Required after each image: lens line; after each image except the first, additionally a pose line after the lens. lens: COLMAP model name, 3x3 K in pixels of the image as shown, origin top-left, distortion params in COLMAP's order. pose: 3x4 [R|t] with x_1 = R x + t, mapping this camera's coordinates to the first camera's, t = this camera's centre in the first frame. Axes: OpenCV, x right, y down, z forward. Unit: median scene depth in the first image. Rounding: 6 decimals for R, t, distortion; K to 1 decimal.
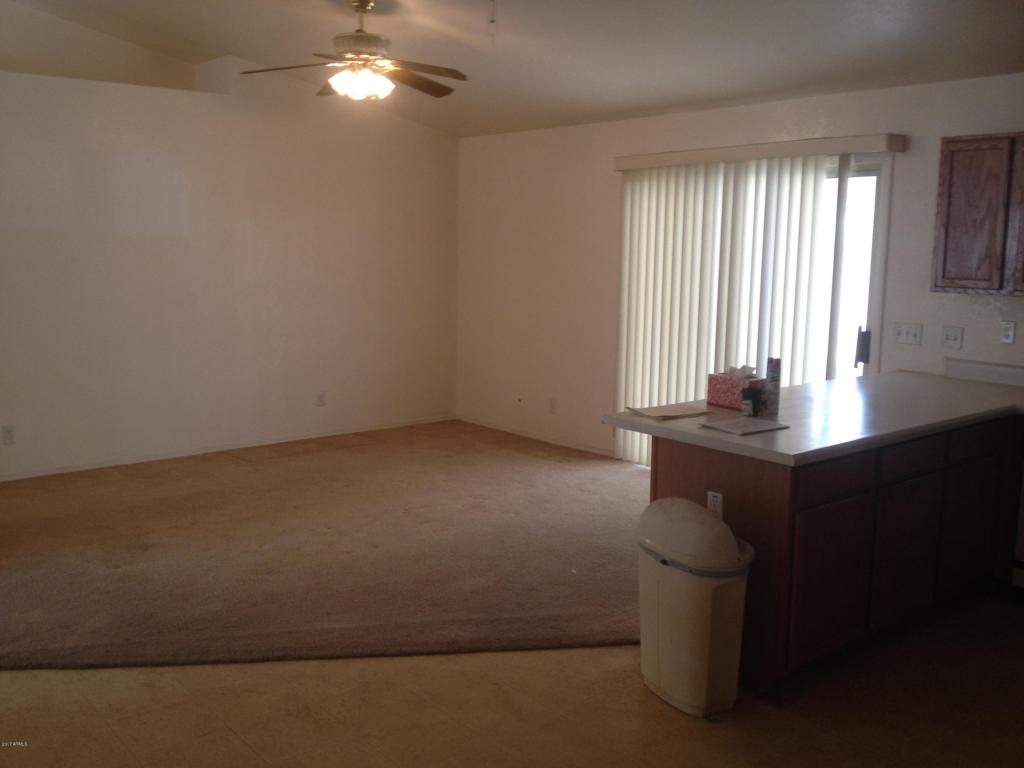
lens RADIAL K [[949.2, 0, 512.6], [0, 949.2, 387.9], [0, 0, 1]] dist [0.112568, -0.213188]
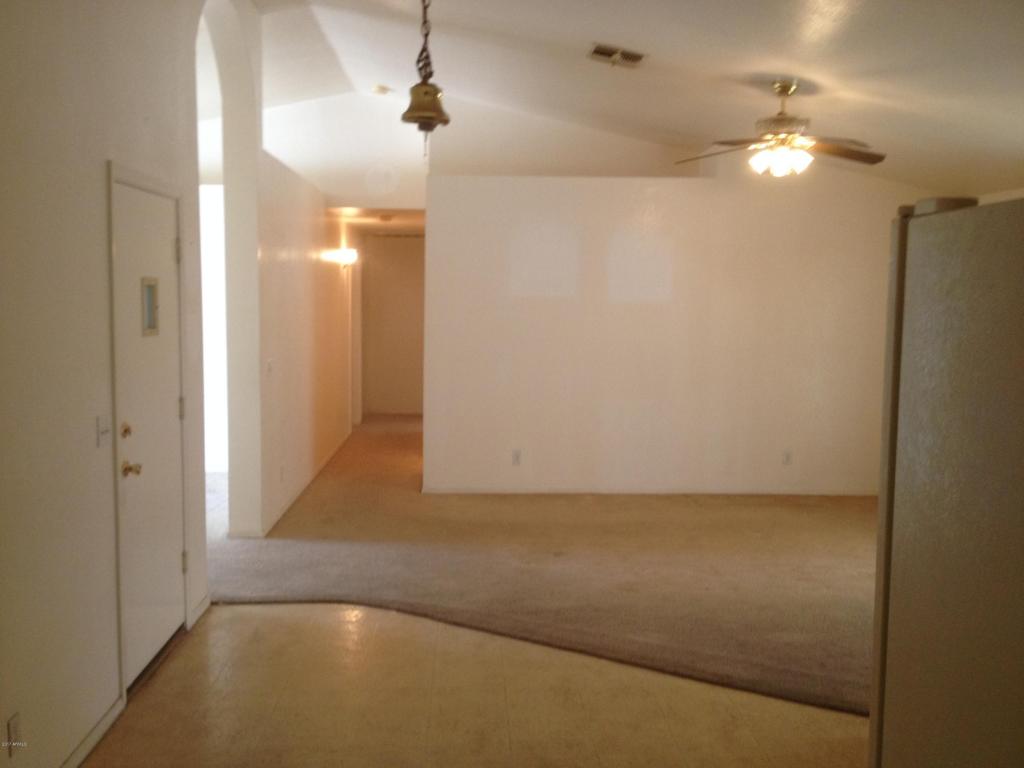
lens RADIAL K [[949.2, 0, 512.6], [0, 949.2, 387.9], [0, 0, 1]] dist [0.112568, -0.213188]
pose [[0.791207, 0.050470, -0.609463, 0.328350], [-0.095832, 0.994509, -0.042054, 0.012951], [0.603993, 0.091679, 0.791699, -0.014278]]
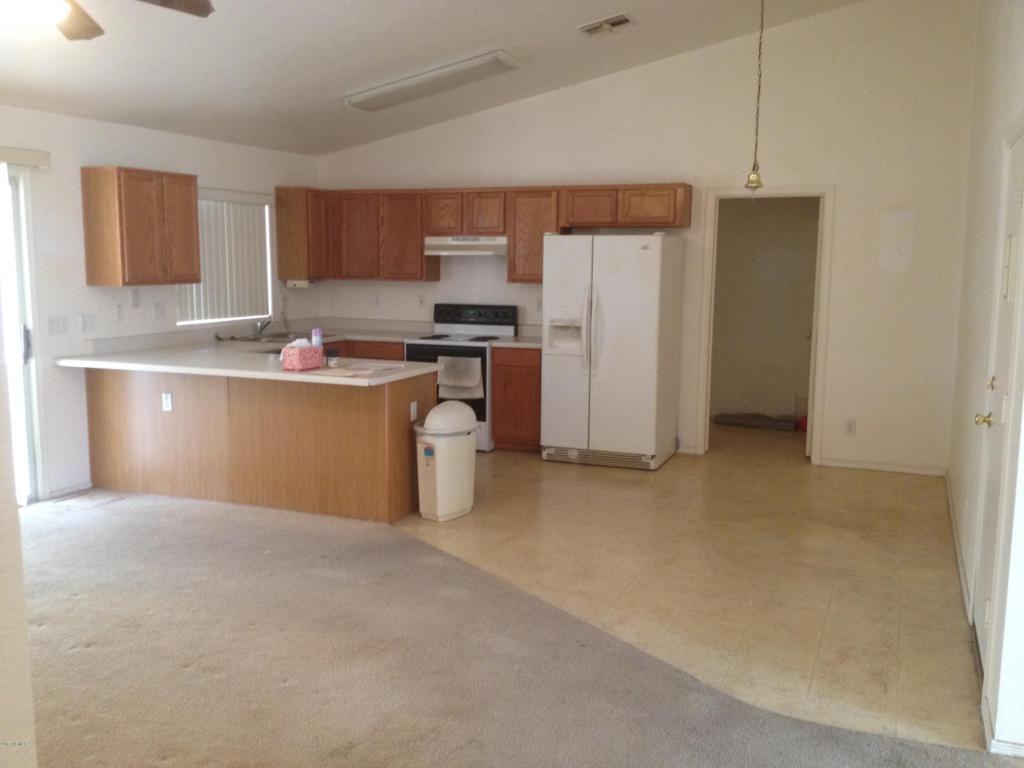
lens RADIAL K [[949.2, 0, 512.6], [0, 949.2, 387.9], [0, 0, 1]] dist [0.112568, -0.213188]
pose [[-0.467636, -0.139157, 0.872898, -1.039020], [0.120458, 0.968284, 0.218896, -0.203677], [-0.875675, 0.207511, -0.436042, 1.238709]]
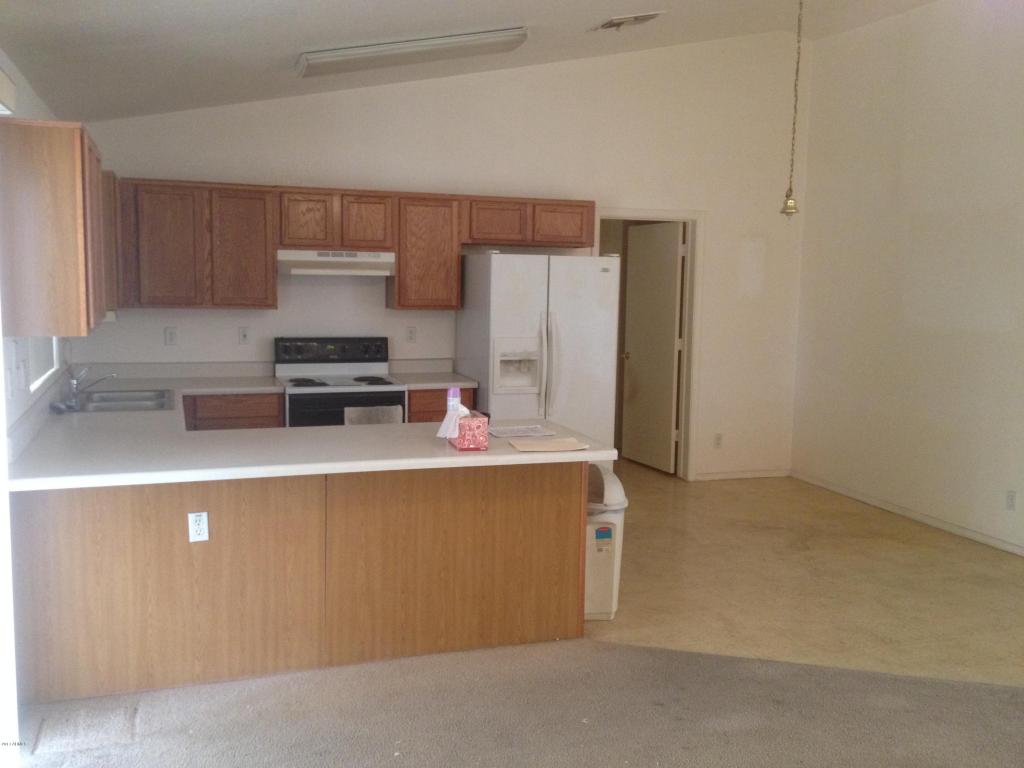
lens RADIAL K [[949.2, 0, 512.6], [0, 949.2, 387.9], [0, 0, 1]] dist [0.112568, -0.213188]
pose [[-0.933109, -0.072513, 0.352207, -0.132906], [0.024703, 0.964217, 0.263959, -0.267266], [-0.358745, 0.255003, -0.897928, 1.689313]]
